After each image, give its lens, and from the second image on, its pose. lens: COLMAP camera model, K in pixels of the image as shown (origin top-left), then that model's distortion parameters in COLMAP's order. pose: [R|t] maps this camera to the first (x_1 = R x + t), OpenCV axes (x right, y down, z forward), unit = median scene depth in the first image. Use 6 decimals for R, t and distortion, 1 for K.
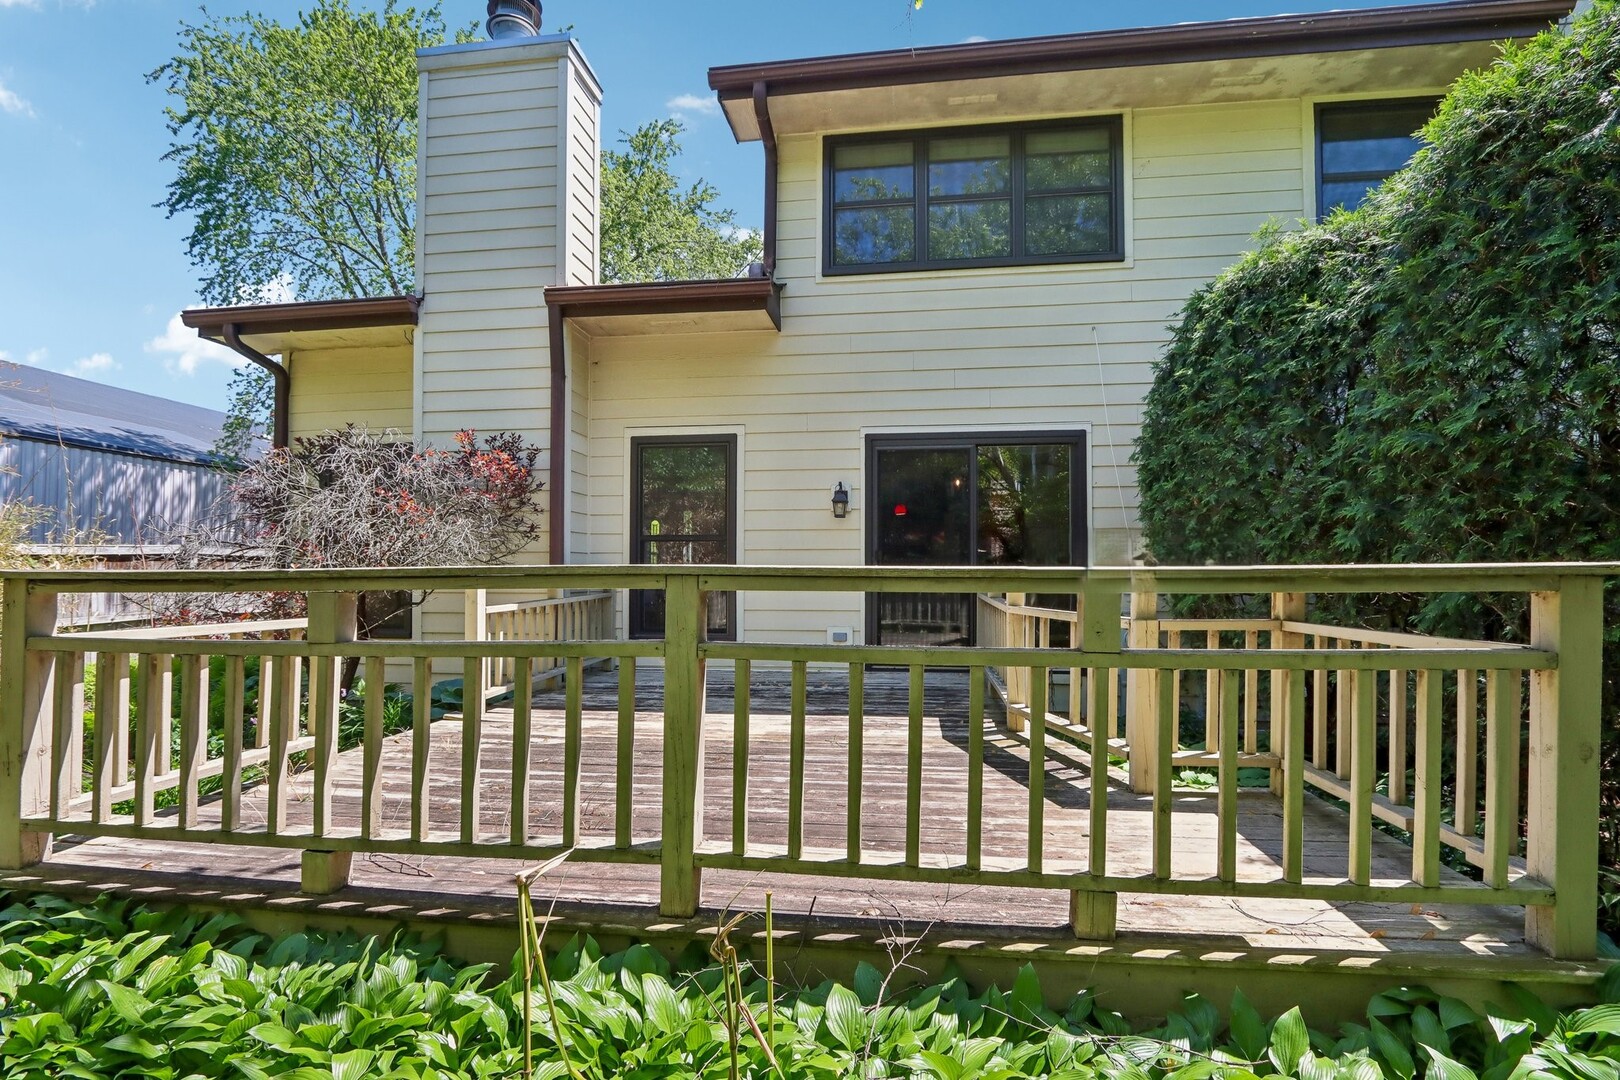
lens RADIAL K [[754.0, 0, 810.0], [0, 754.0, 540.0], [0, 0, 1]] dist [-0.014198, -0.000406]
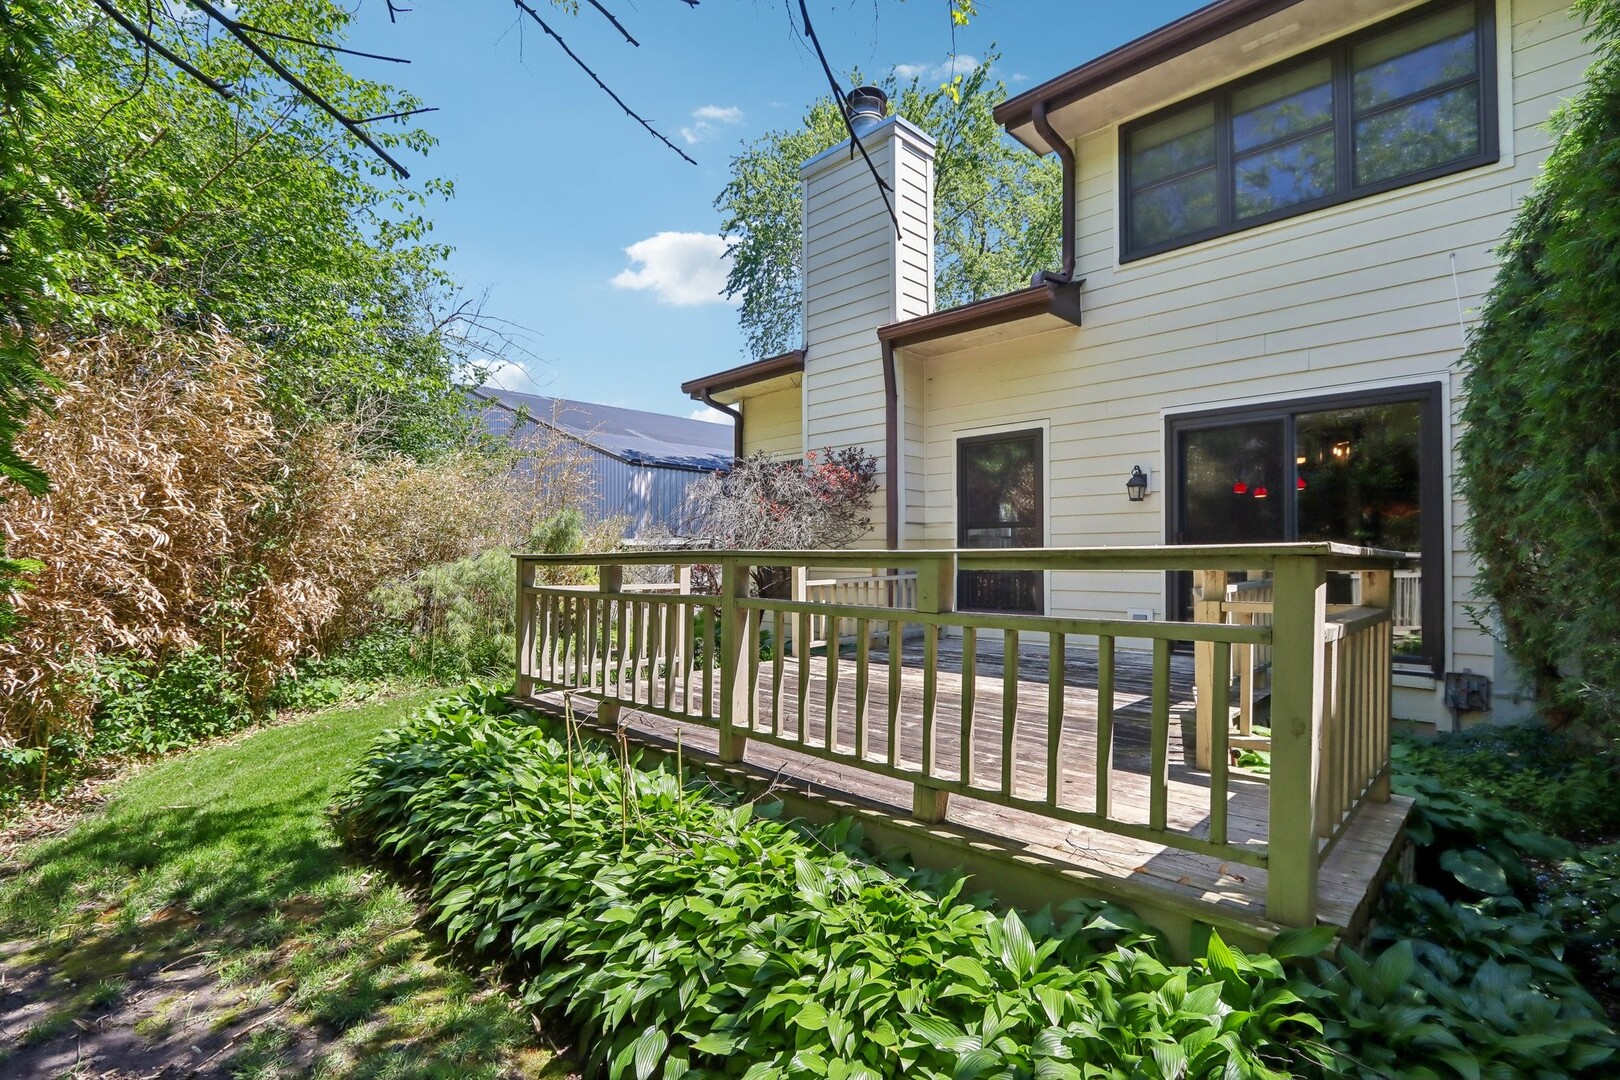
lens RADIAL K [[722.9, 0, 807.8], [0, 722.9, 565.4], [0, 0, 1]] dist [-0.073946, 0.026022]
pose [[0.797085, 0.007001, -0.603826, 0.265825], [0.032789, 0.997956, 0.054854, -0.008467], [0.602976, -0.063522, 0.795227, -0.047189]]
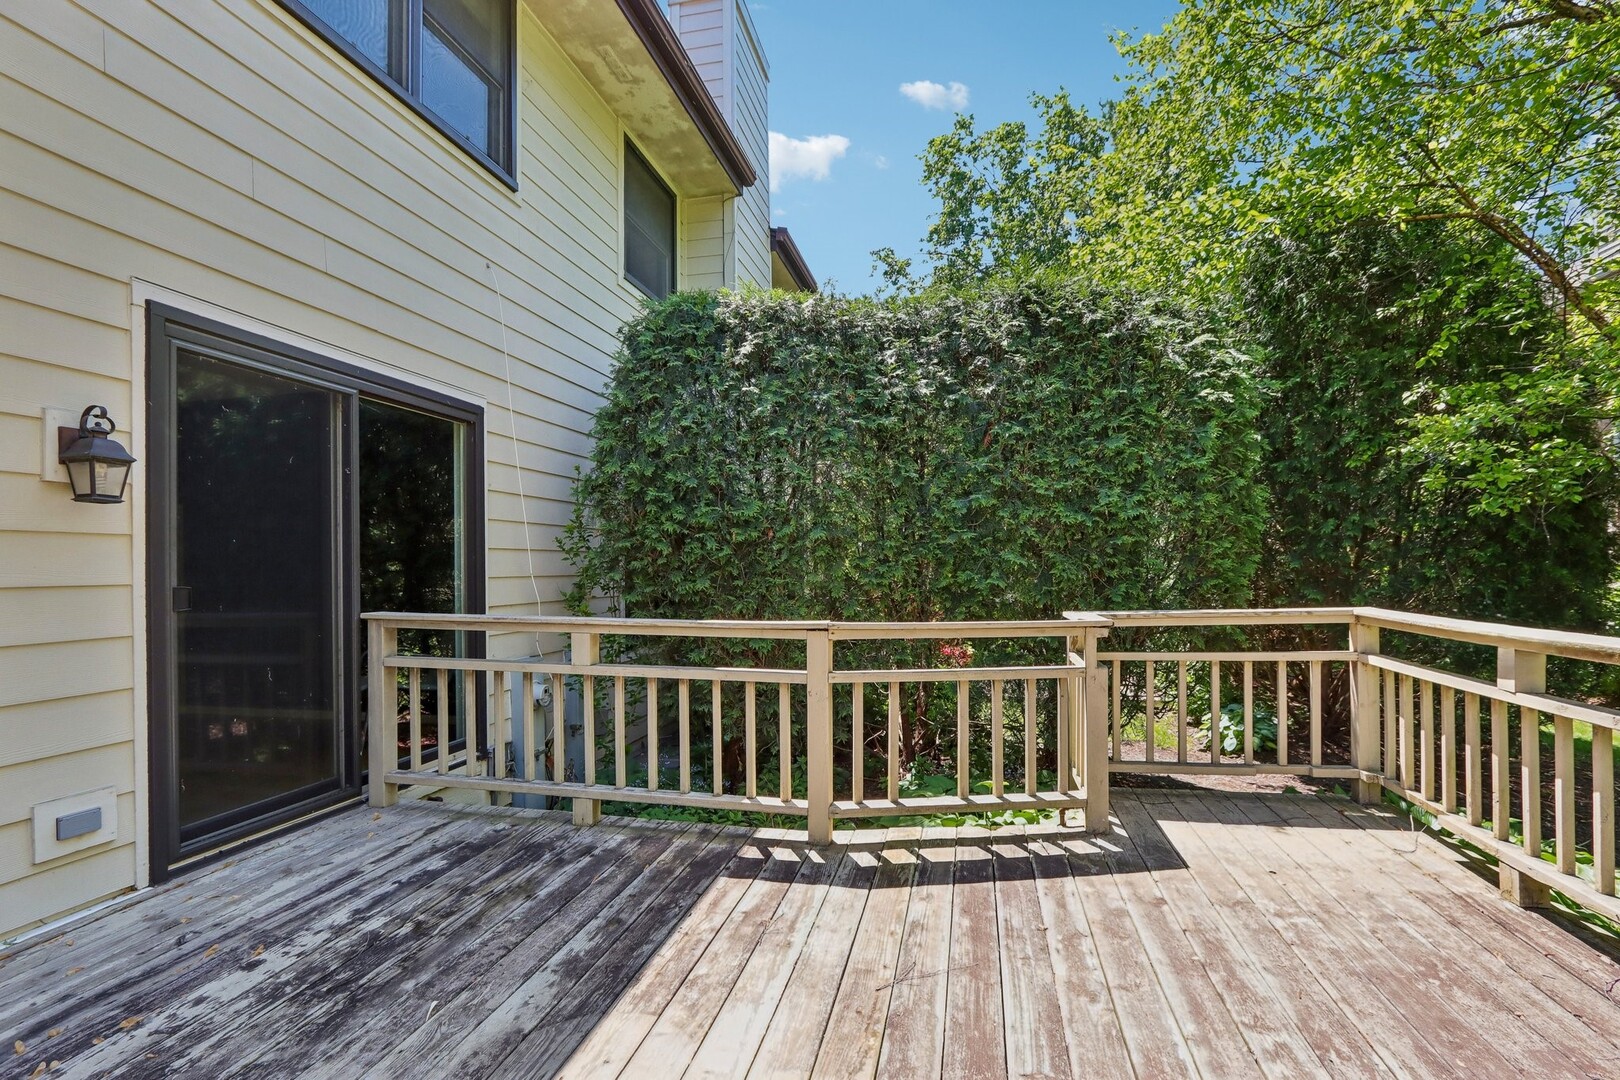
lens RADIAL K [[754.0, 0, 810.0], [0, 754.0, 540.0], [0, 0, 1]] dist [-0.014198, -0.000406]
pose [[0.081563, 0.027427, 0.996291, -0.299328], [-0.041436, 0.998850, -0.024105, -0.015475], [-0.995807, -0.039316, 0.082605, 0.603406]]
